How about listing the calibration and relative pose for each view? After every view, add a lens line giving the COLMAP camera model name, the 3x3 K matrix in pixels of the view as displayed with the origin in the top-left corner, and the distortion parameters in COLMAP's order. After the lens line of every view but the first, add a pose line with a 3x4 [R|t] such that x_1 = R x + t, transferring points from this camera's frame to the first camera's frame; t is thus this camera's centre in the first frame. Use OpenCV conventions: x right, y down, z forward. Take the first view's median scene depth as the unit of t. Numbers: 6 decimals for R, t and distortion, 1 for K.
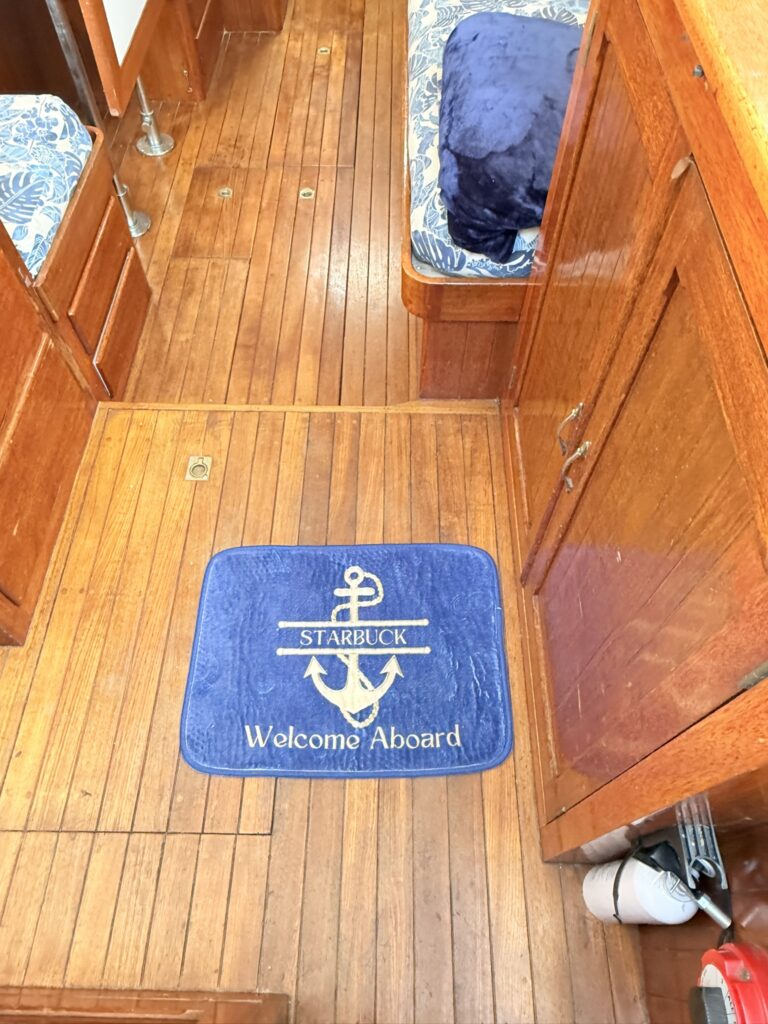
lens RADIAL K [[691.6, 0, 384.0], [0, 691.6, 512.0], [0, 0, 1]] dist [0.002102, 0.000632]
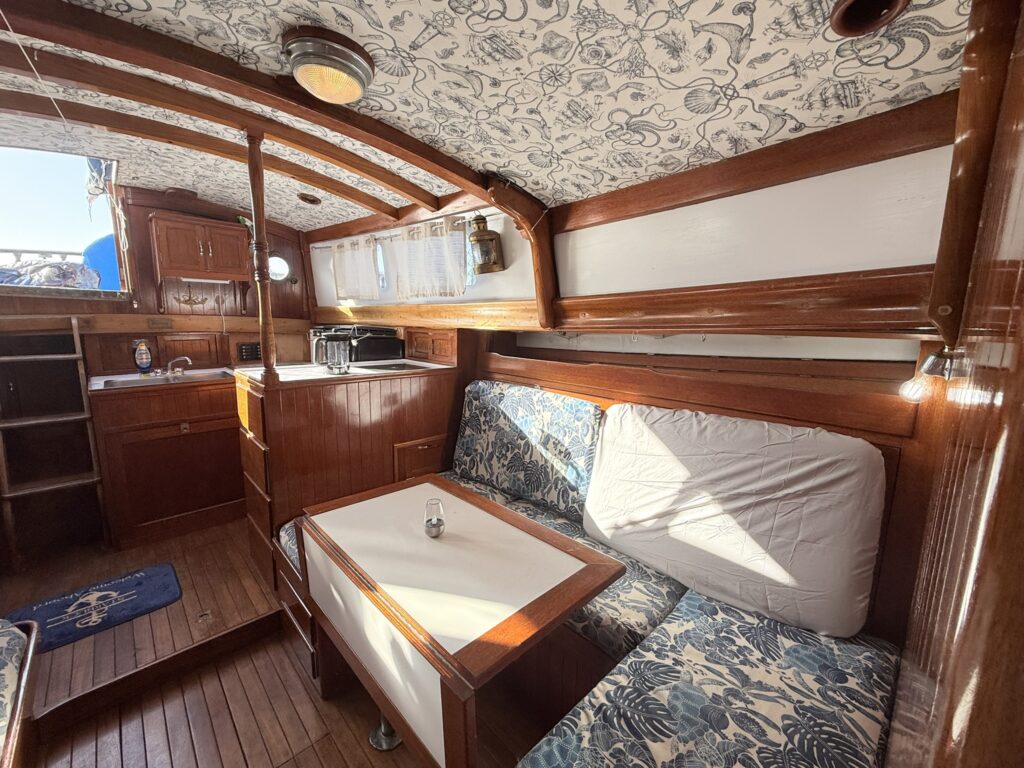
lens RADIAL K [[418.3, 0, 512.1], [0, 418.3, 385.3], [0, 0, 1]] dist [0.000581, 0.000082]
pose [[-0.709597, 0.095130, -0.698157, -0.113402], [-0.611258, 0.409747, 0.677105, -1.708619], [0.350481, 0.907225, -0.232606, 0.974213]]
